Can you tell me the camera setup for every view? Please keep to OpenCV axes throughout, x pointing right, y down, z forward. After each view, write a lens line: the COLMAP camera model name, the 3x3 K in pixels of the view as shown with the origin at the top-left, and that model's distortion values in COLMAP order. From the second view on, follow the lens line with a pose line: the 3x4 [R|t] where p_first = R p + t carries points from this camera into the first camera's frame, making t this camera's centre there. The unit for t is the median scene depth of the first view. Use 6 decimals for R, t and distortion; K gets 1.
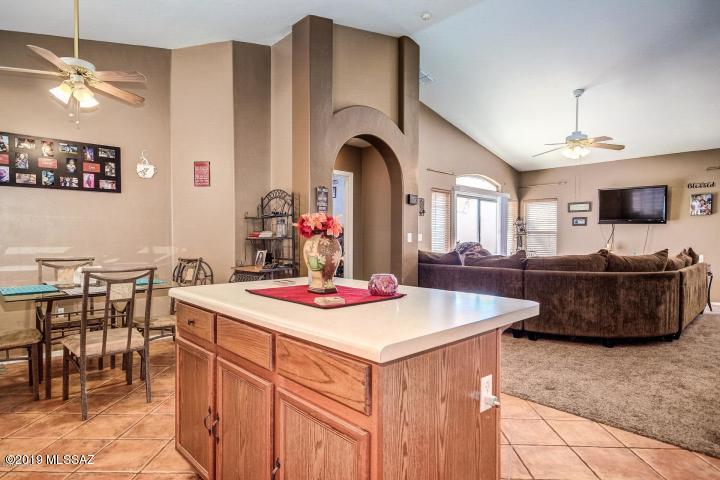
lens RADIAL K [[403.7, 0, 359.7], [0, 403.7, 238.9], [0, 0, 1]] dist [0.008245, 0.003553]
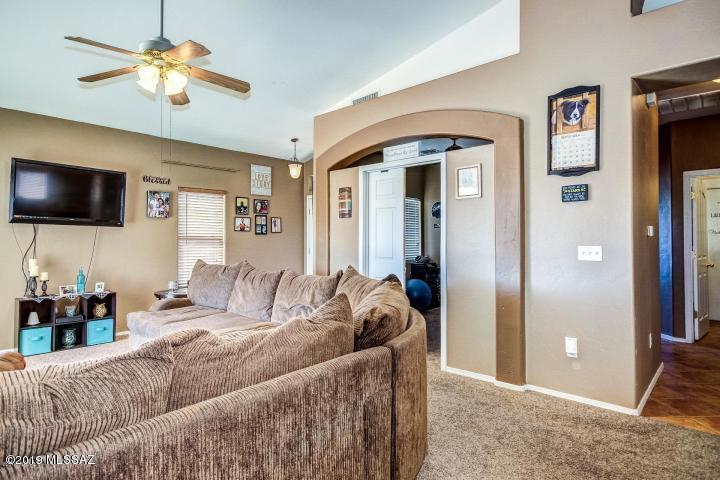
lens RADIAL K [[403.7, 0, 358.5], [0, 403.7, 238.1], [0, 0, 1]] dist [0.008245, 0.003553]
pose [[-0.077257, 0.001379, 0.997010, 0.030002], [0.006095, 0.999981, -0.000911, -0.023869], [-0.996993, 0.006007, -0.077264, 1.024158]]
